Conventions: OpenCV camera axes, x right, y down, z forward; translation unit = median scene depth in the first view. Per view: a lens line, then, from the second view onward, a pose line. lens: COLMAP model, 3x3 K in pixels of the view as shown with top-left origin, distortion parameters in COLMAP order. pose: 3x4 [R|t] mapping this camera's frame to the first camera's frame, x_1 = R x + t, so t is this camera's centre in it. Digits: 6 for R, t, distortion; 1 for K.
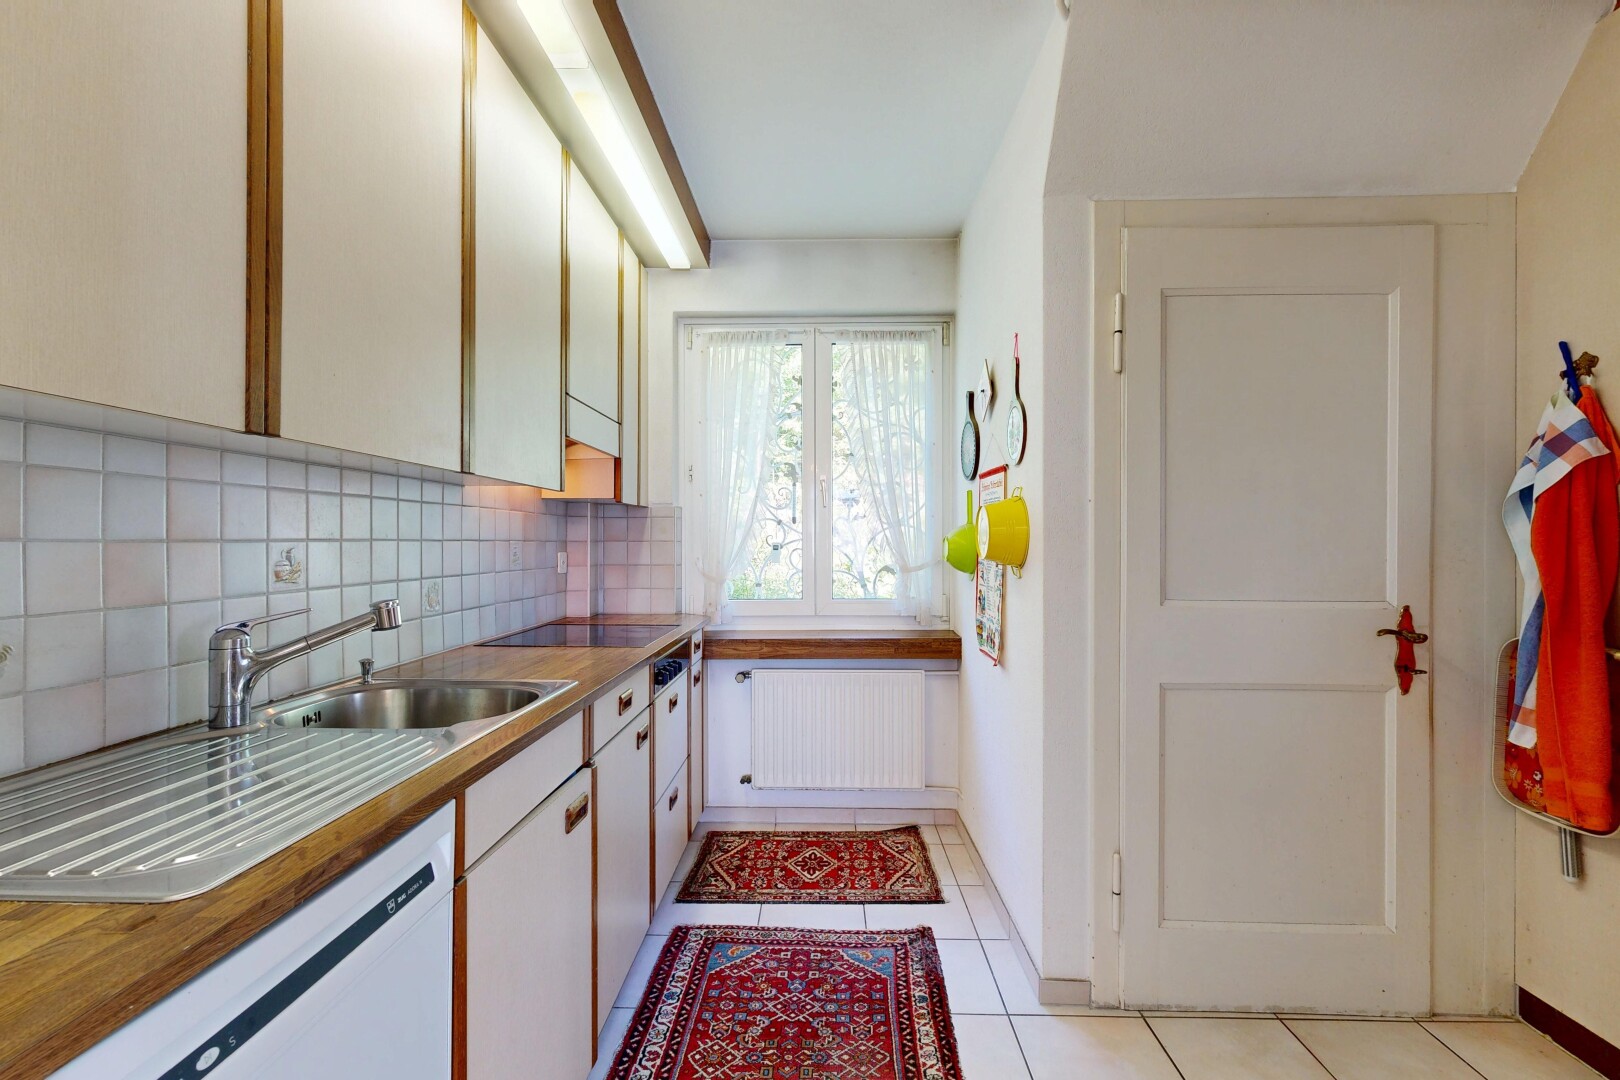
lens RADIAL K [[897.3, 0, 810.0], [0, 897.3, 540.0], [0, 0, 1]] dist [0.000265, -0.000024]
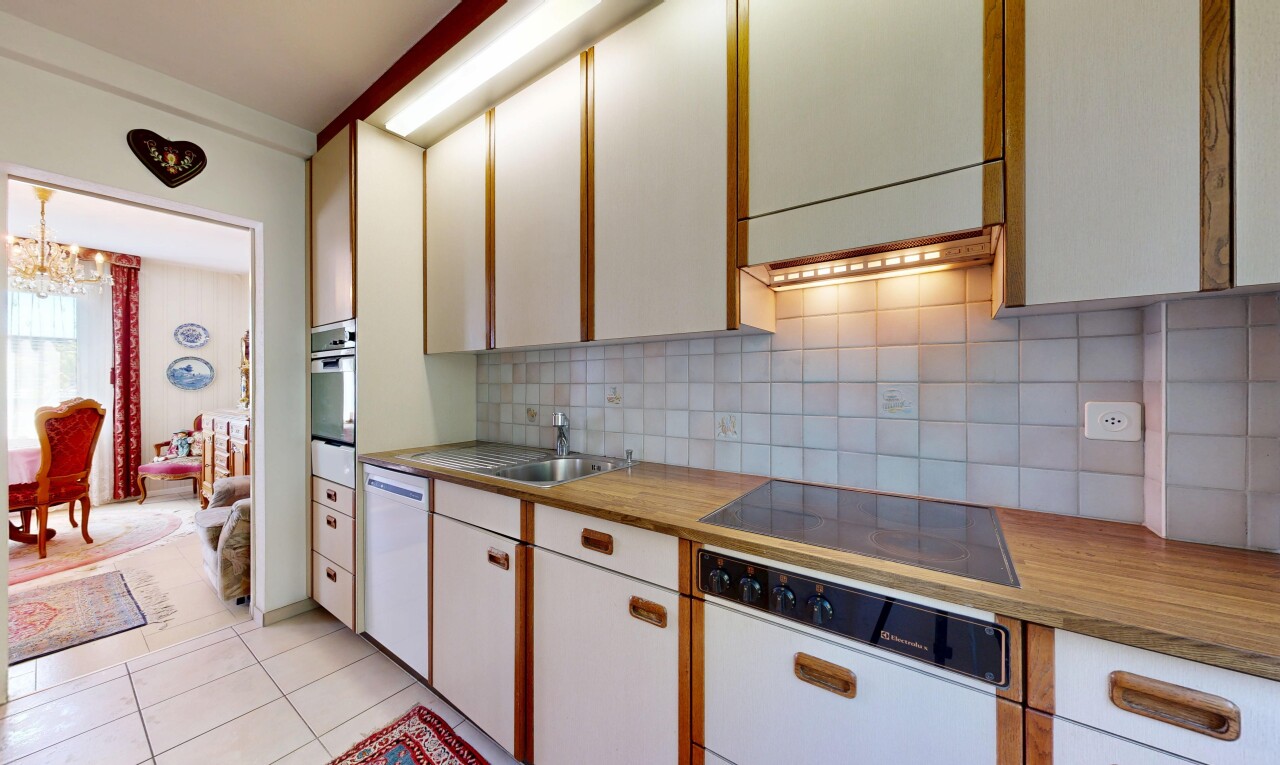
lens RADIAL K [[430.1, 0, 639.8], [0, 430.1, 385.0], [0, 0, 1]] dist [-0.000237, -0.000243]
pose [[-0.566725, 0.001893, -0.823905, 0.225968], [0.004487, 0.999990, -0.000789, 0.006262], [0.823895, -0.004144, -0.566727, 1.760122]]
